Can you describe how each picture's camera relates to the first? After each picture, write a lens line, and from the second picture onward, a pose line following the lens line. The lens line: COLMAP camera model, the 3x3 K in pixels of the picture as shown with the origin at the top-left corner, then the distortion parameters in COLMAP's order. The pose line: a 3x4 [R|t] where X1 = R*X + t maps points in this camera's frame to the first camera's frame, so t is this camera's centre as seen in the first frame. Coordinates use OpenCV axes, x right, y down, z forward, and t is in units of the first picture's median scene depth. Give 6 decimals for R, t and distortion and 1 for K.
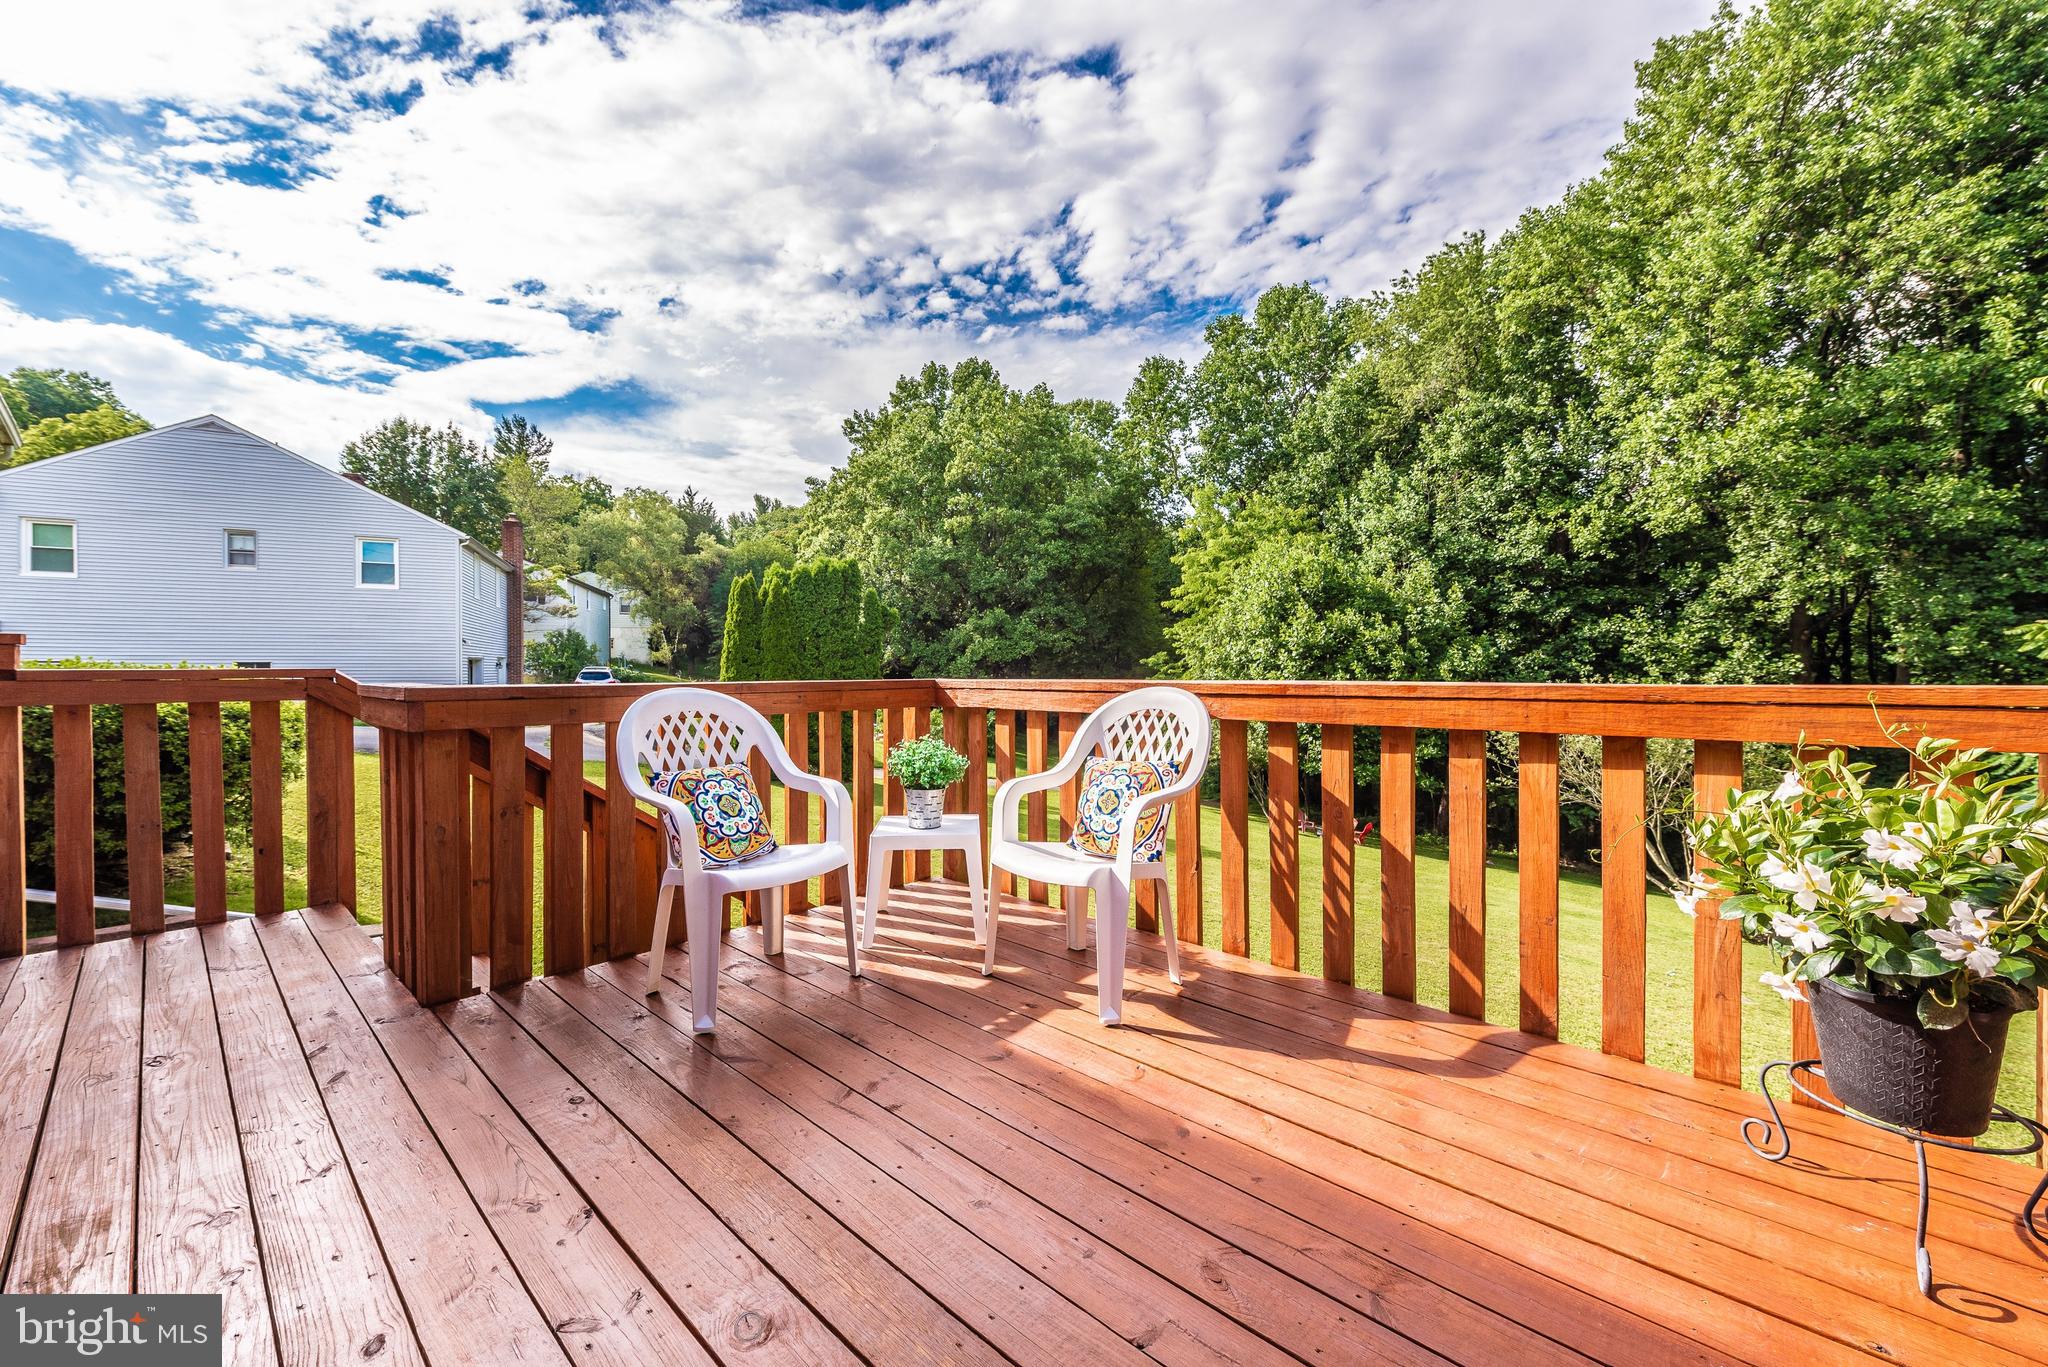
lens RADIAL K [[797.6, 0, 1023.3], [0, 797.6, 678.6], [0, 0, 1]] dist [0.000483, 0.000589]
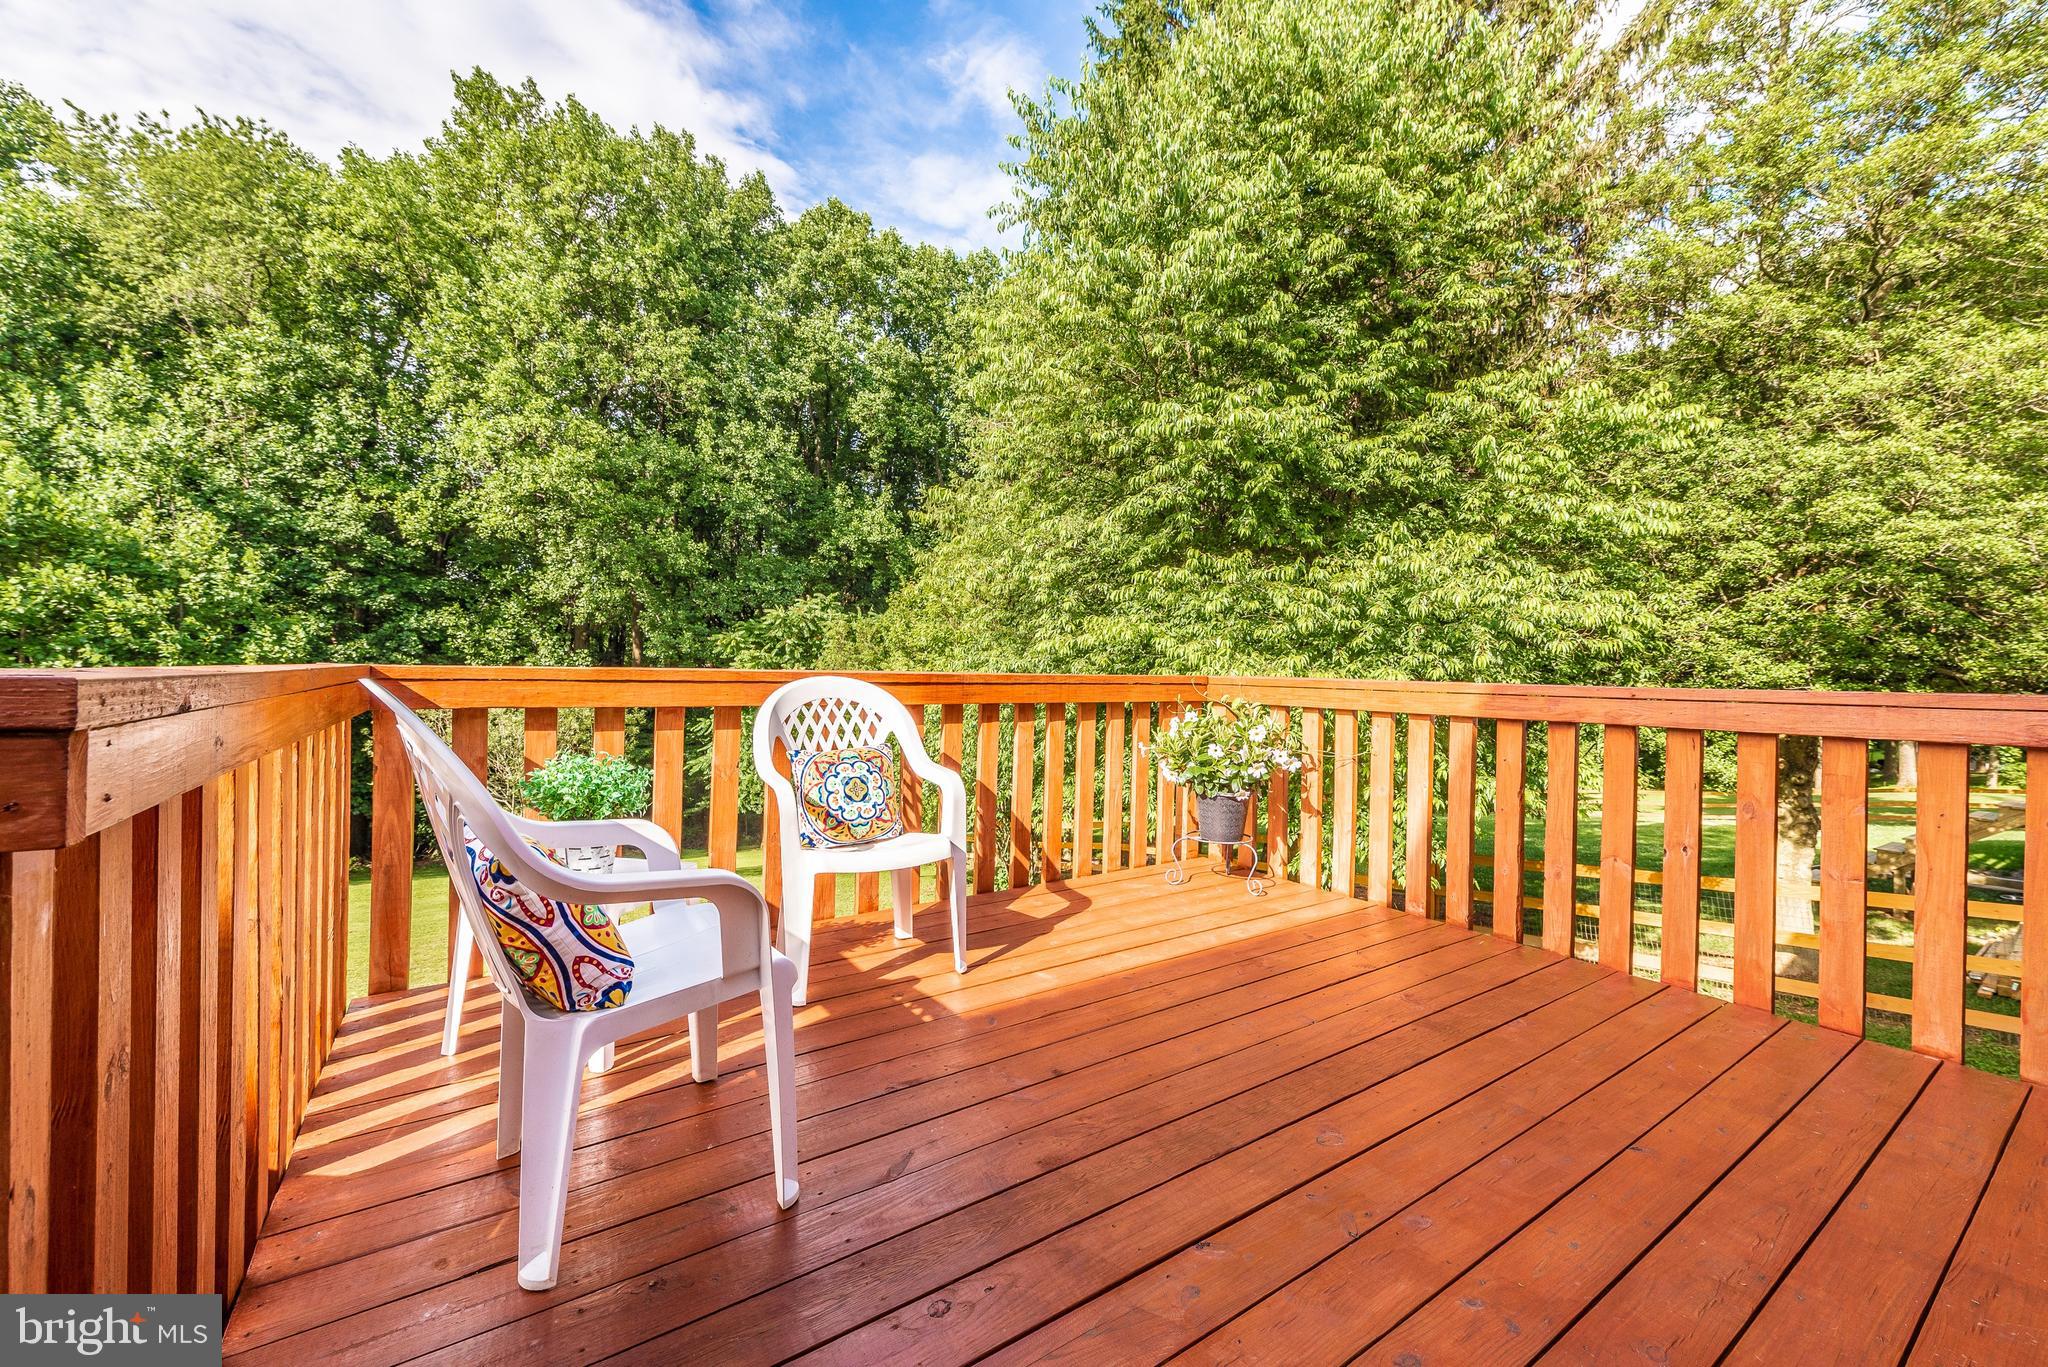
lens RADIAL K [[797.6, 0, 1023.3], [0, 797.6, 678.6], [0, 0, 1]] dist [0.000483, 0.000589]
pose [[0.221332, -0.000083, 0.975198, -0.076695], [-0.010750, 0.999939, 0.002525, 0.000730], [-0.975139, -0.011043, 0.221318, 0.051696]]
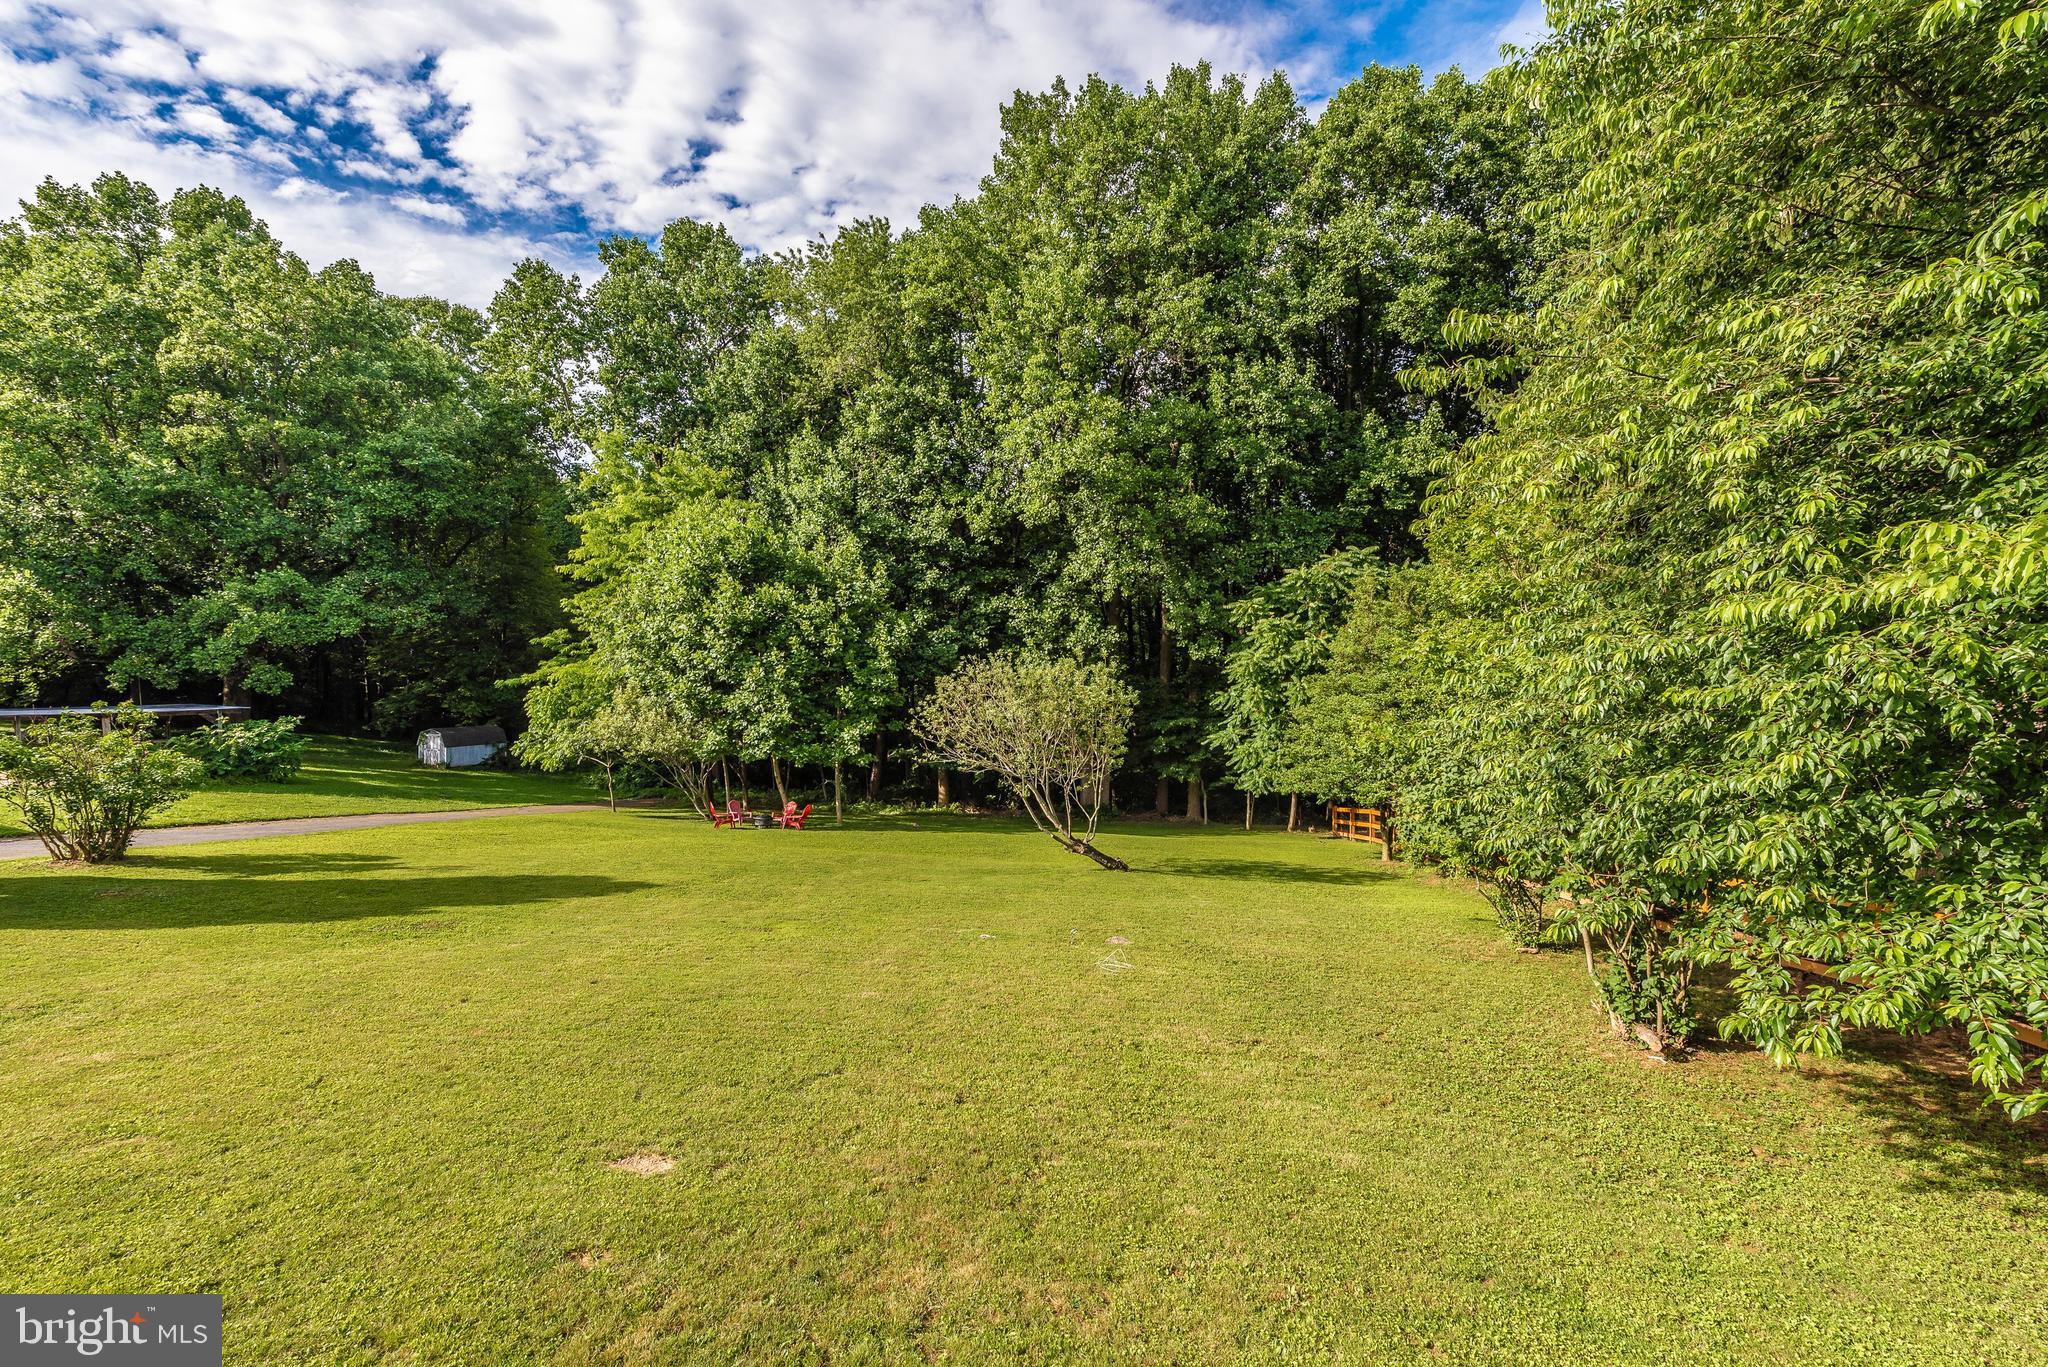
lens RADIAL K [[775.1, 0, 1027.6], [0, 775.1, 686.1], [0, 0, 1]] dist [-0.000311, 0.000089]
pose [[0.783631, -0.058385, 0.618477, 0.063352], [0.027761, 0.997870, 0.059025, -0.010249], [-0.620606, -0.029084, 0.783583, 0.086450]]
